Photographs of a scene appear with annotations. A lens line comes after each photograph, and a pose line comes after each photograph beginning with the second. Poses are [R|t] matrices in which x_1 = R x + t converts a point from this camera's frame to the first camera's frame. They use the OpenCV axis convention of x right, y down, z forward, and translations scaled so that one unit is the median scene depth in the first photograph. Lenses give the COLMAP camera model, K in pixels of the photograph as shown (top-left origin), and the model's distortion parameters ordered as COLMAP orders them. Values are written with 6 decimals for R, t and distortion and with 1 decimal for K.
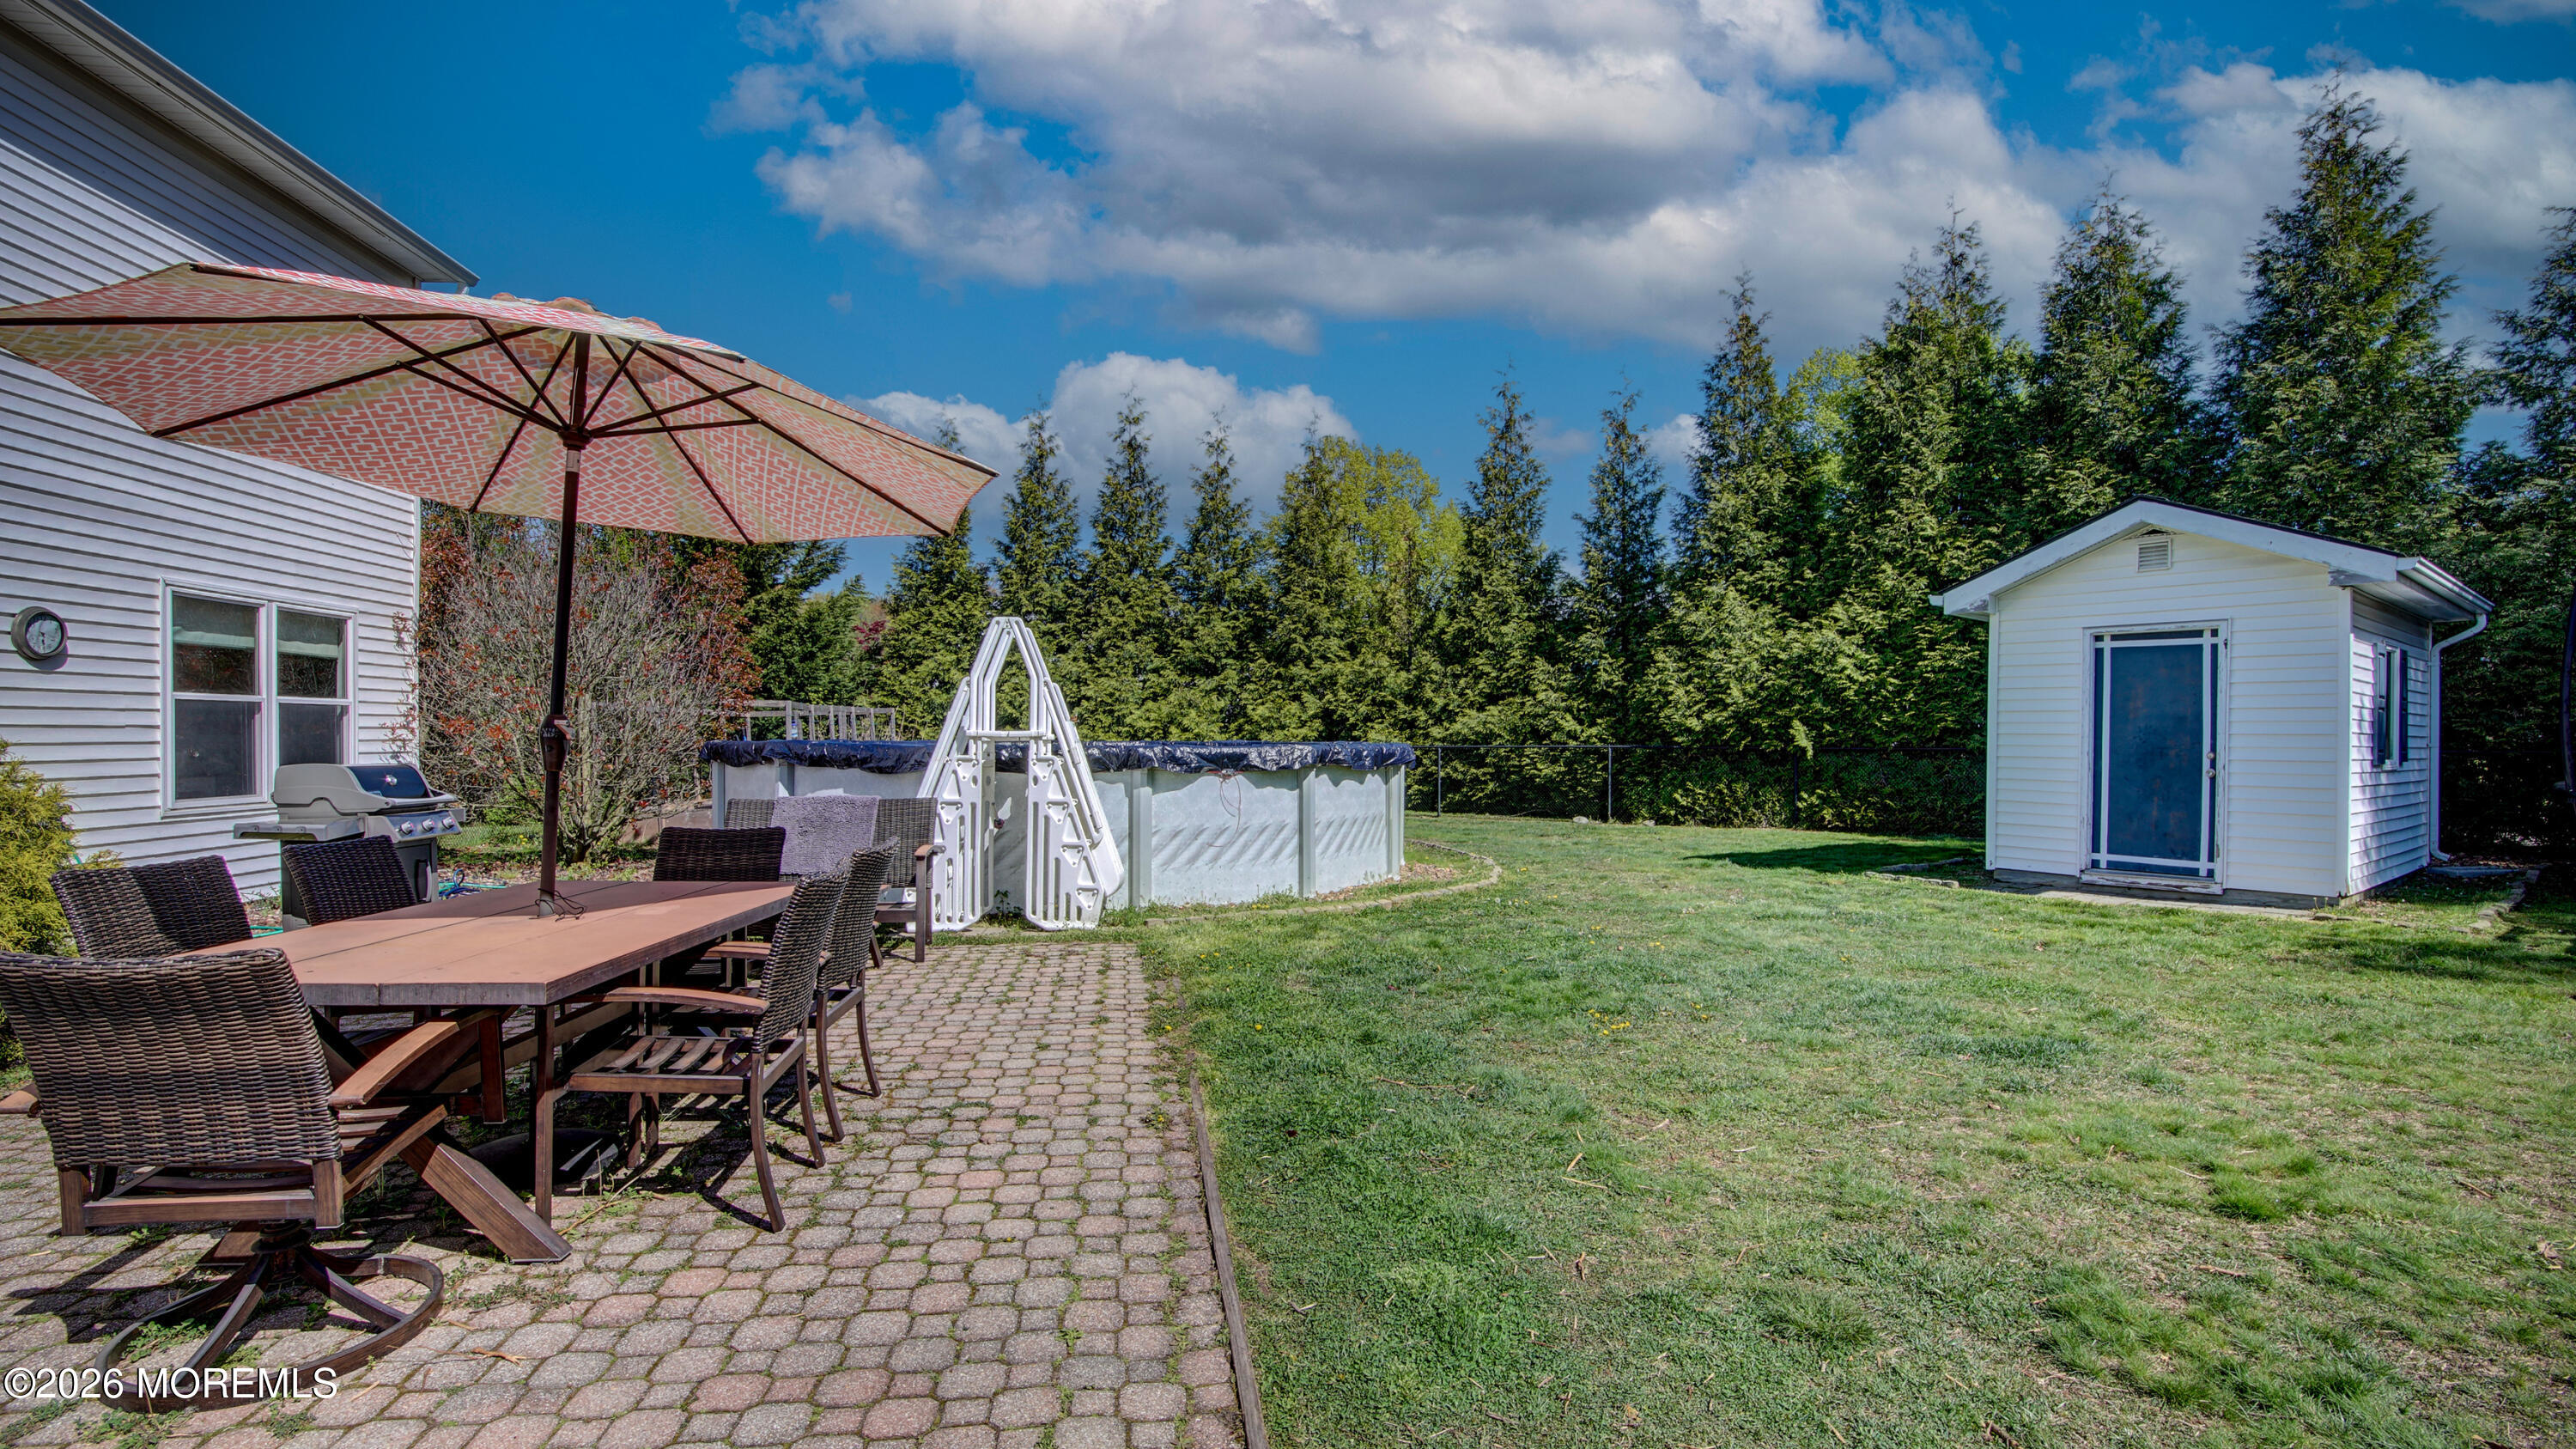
lens RADIAL K [[1160.3, 0, 1284.8], [0, 1160.3, 739.2], [0, 0, 1]] dist [-0.030424, 0.005481]
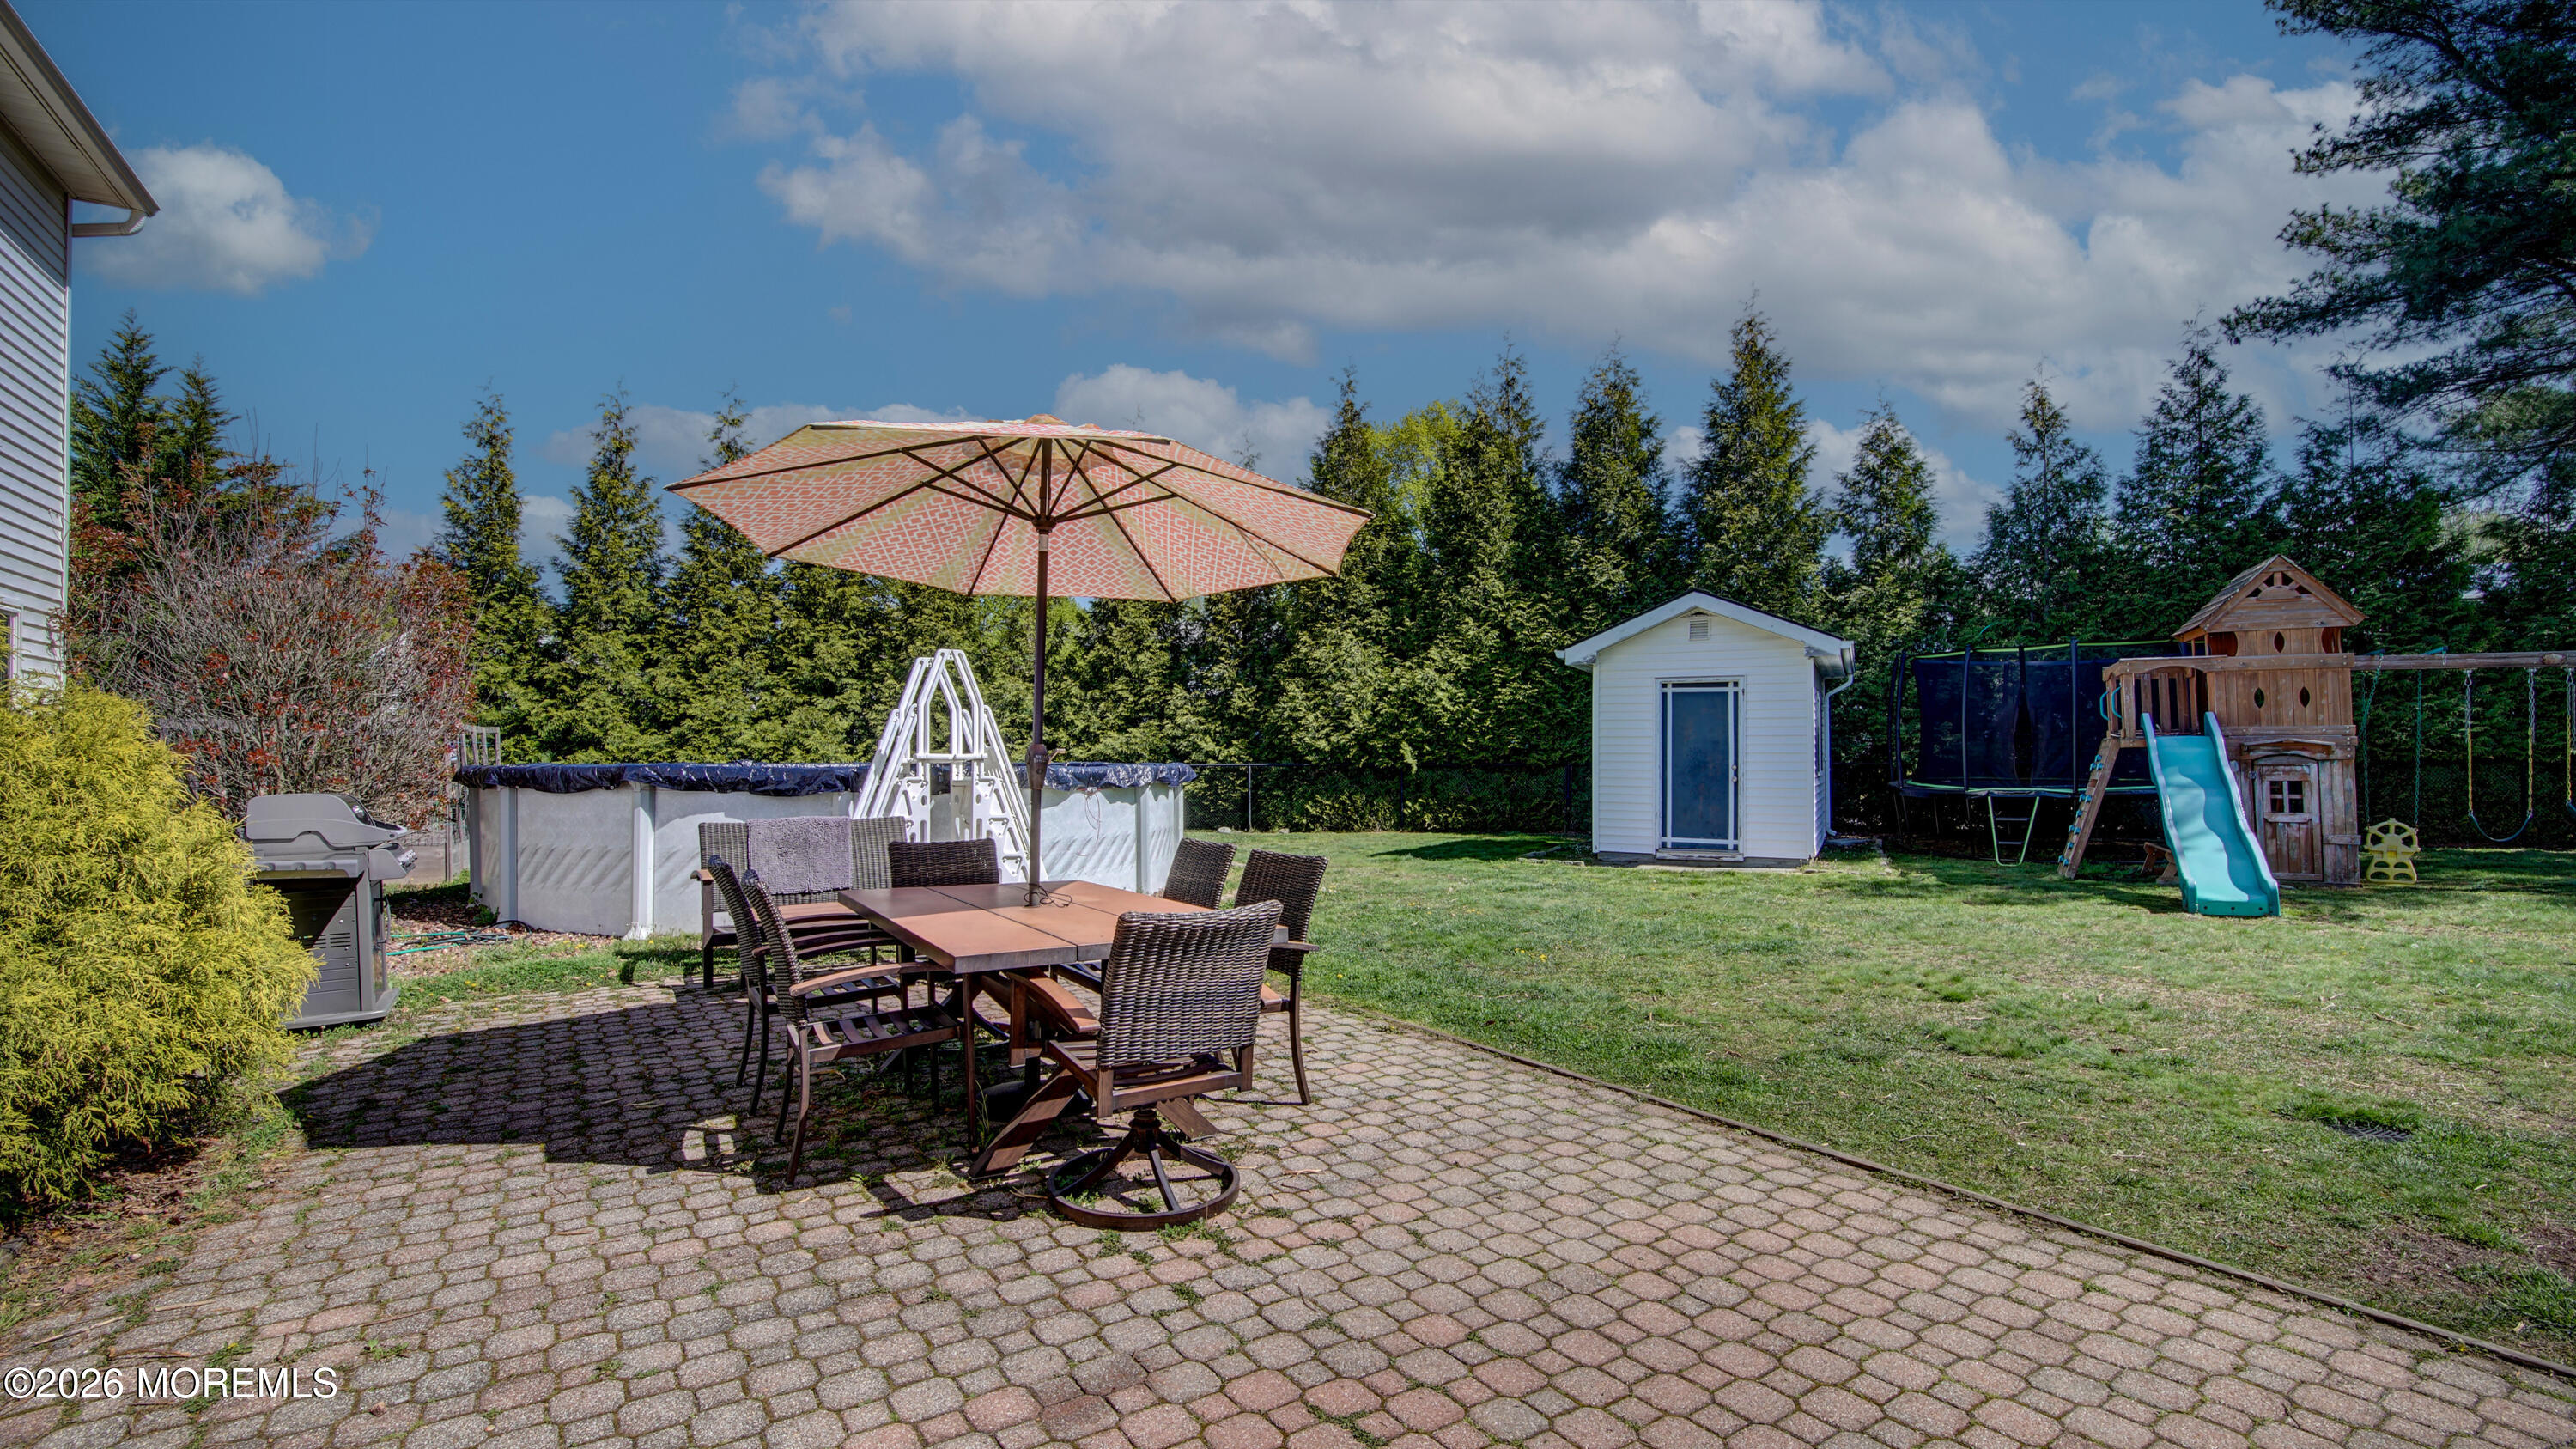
lens RADIAL K [[1160.3, 0, 1300.9], [0, 1160.3, 737.0], [0, 0, 1]] dist [-0.030424, 0.005481]
pose [[0.900293, 0.002562, 0.435277, -0.192052], [0.005504, 0.999836, -0.017268, -0.001155], [-0.435249, 0.017942, 0.900131, -0.057092]]
